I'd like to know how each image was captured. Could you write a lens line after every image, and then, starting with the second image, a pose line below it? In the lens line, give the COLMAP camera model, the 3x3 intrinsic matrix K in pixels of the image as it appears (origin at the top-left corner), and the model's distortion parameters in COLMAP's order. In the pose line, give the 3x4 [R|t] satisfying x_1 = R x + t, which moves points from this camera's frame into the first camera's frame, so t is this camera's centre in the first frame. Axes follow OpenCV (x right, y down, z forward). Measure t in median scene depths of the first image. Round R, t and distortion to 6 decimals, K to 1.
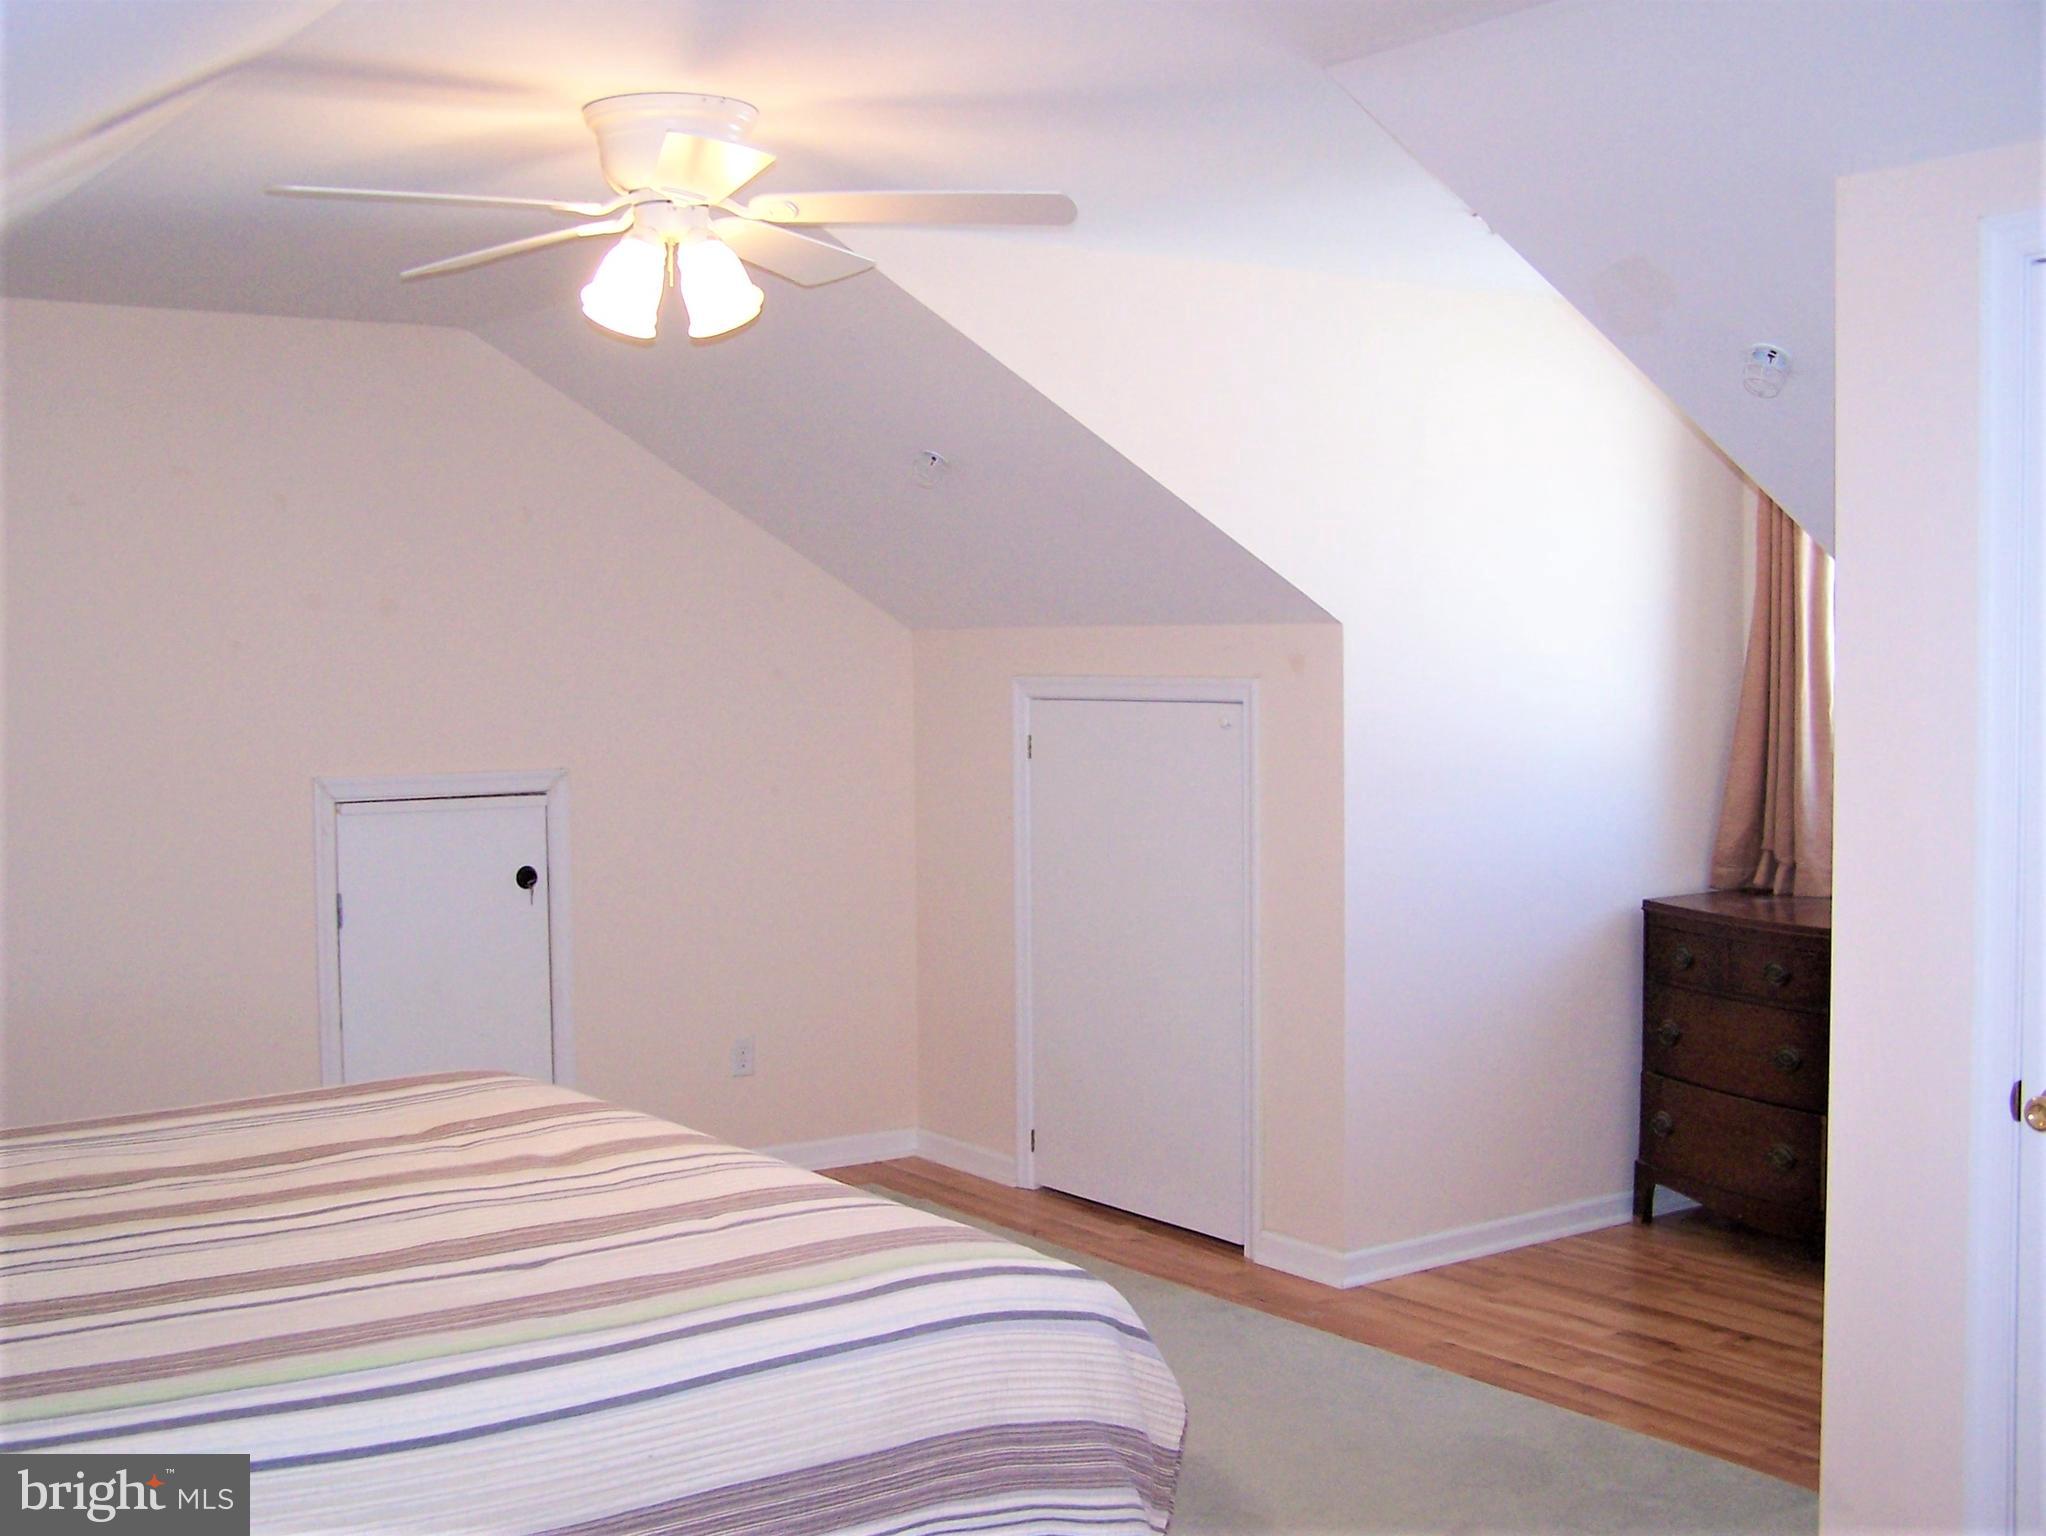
lens RADIAL K [[2327.4, 0, 976.2], [0, 2327.4, 780.6], [0, 0, 1]] dist [-0.191452, 0.318873]
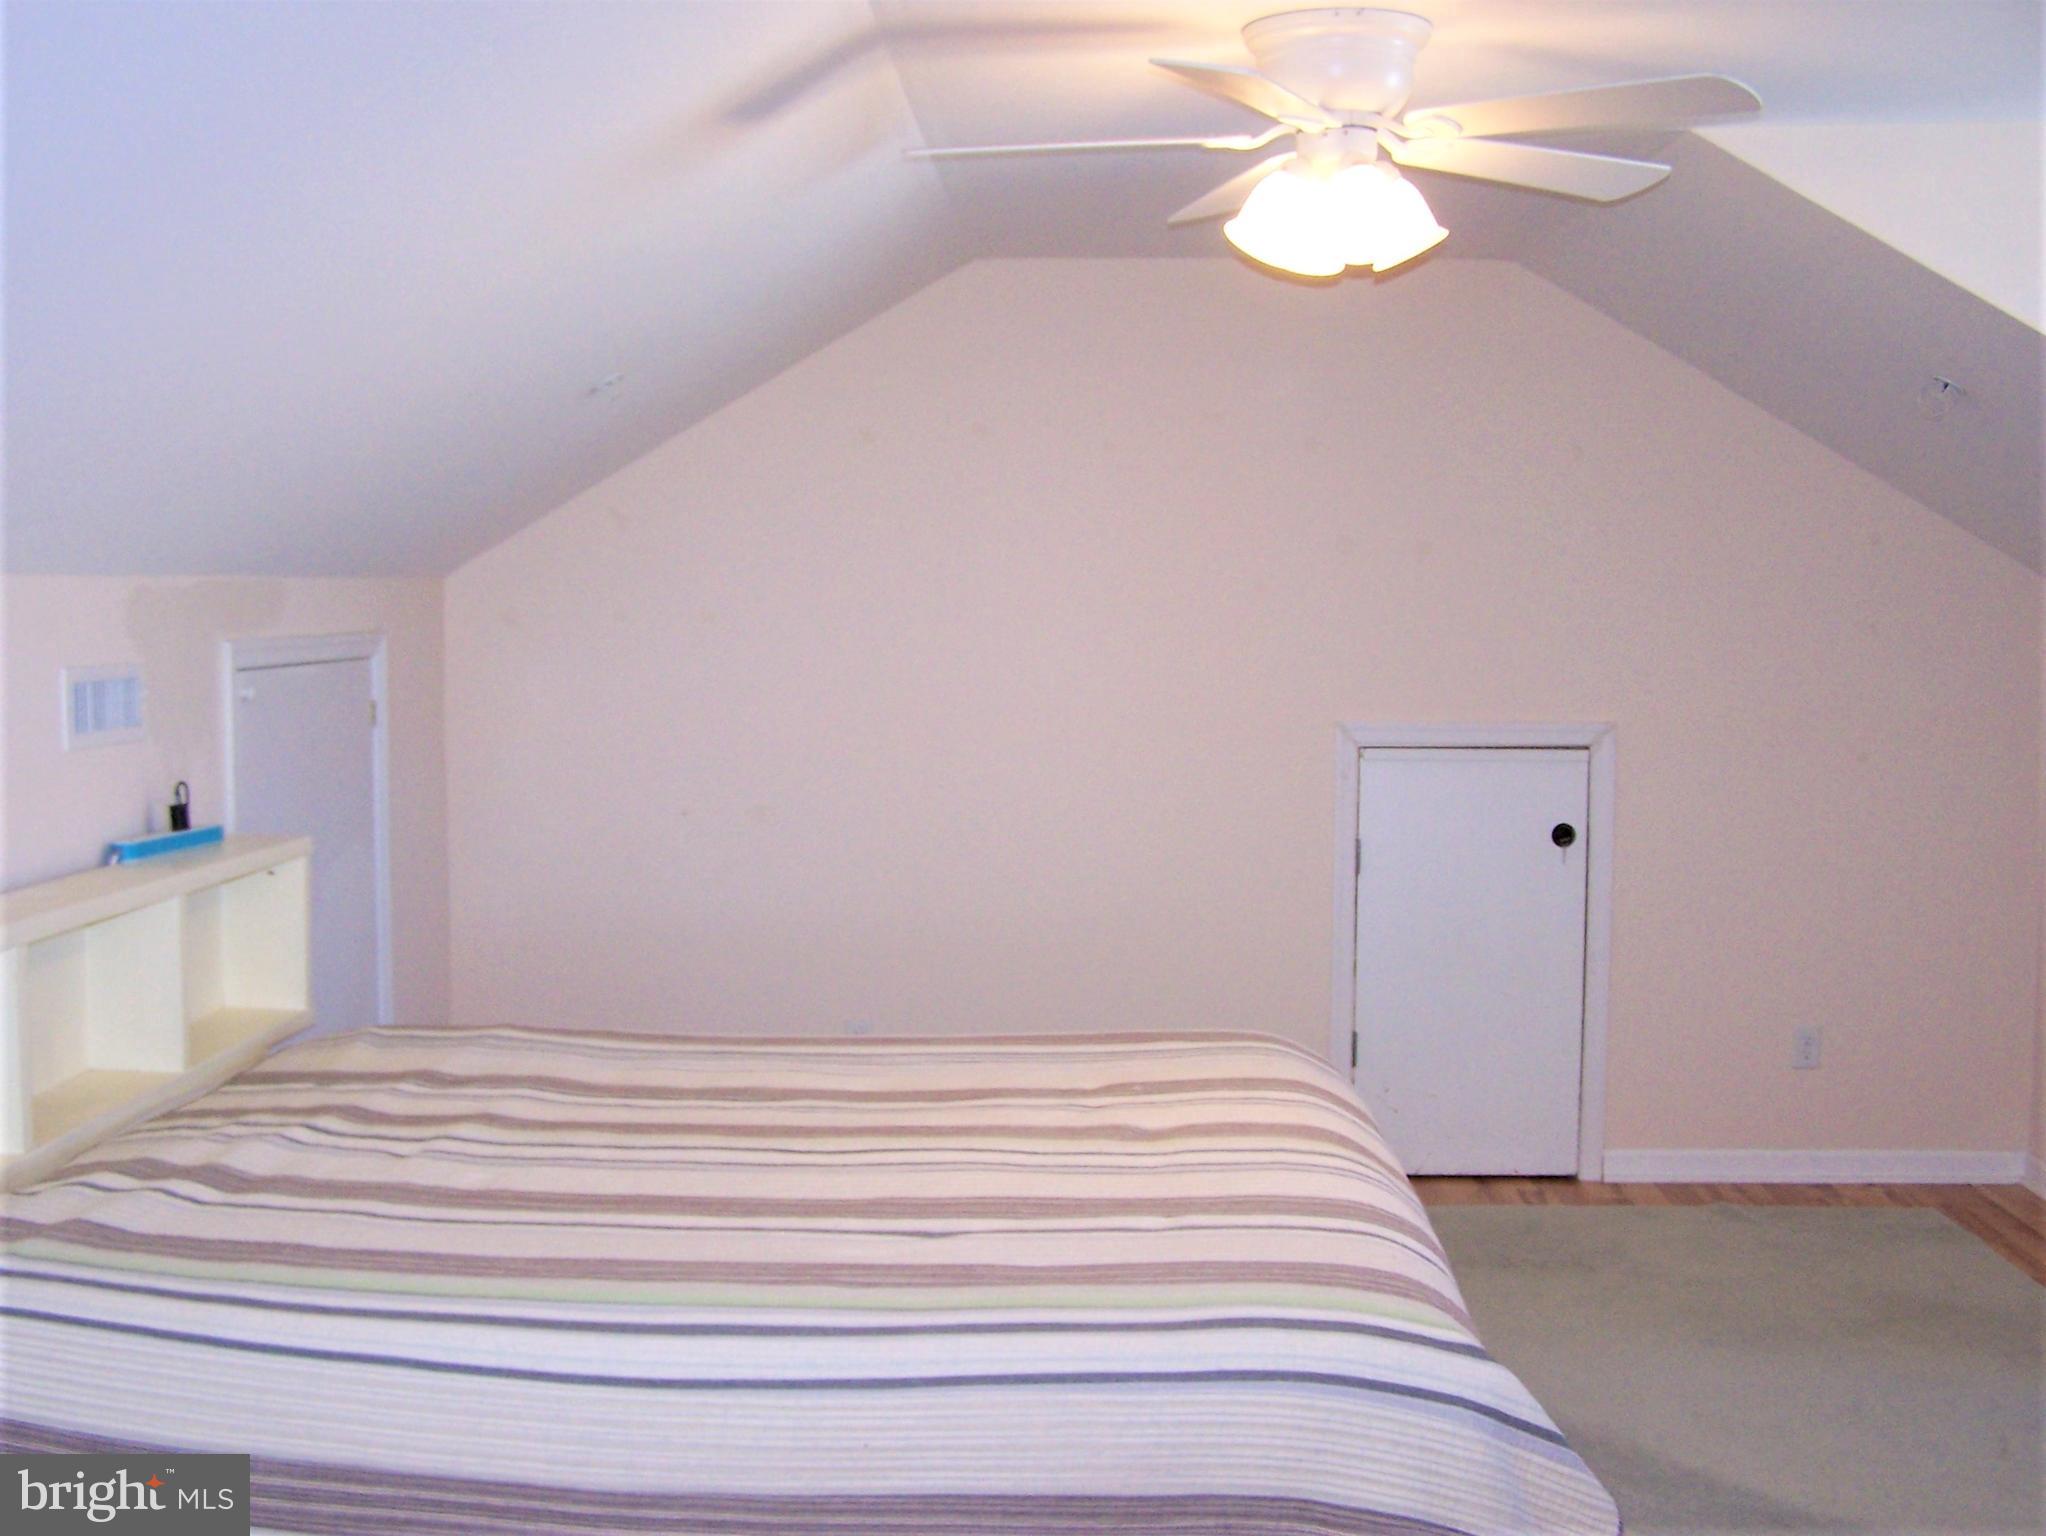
lens RADIAL K [[2327.4, 0, 976.2], [0, 2327.4, 780.6], [0, 0, 1]] dist [-0.191452, 0.318873]
pose [[0.802348, 0.057313, -0.594098, 0.390354], [-0.038969, 0.998285, 0.043677, -0.028353], [0.595582, -0.011893, 0.803206, 0.204387]]
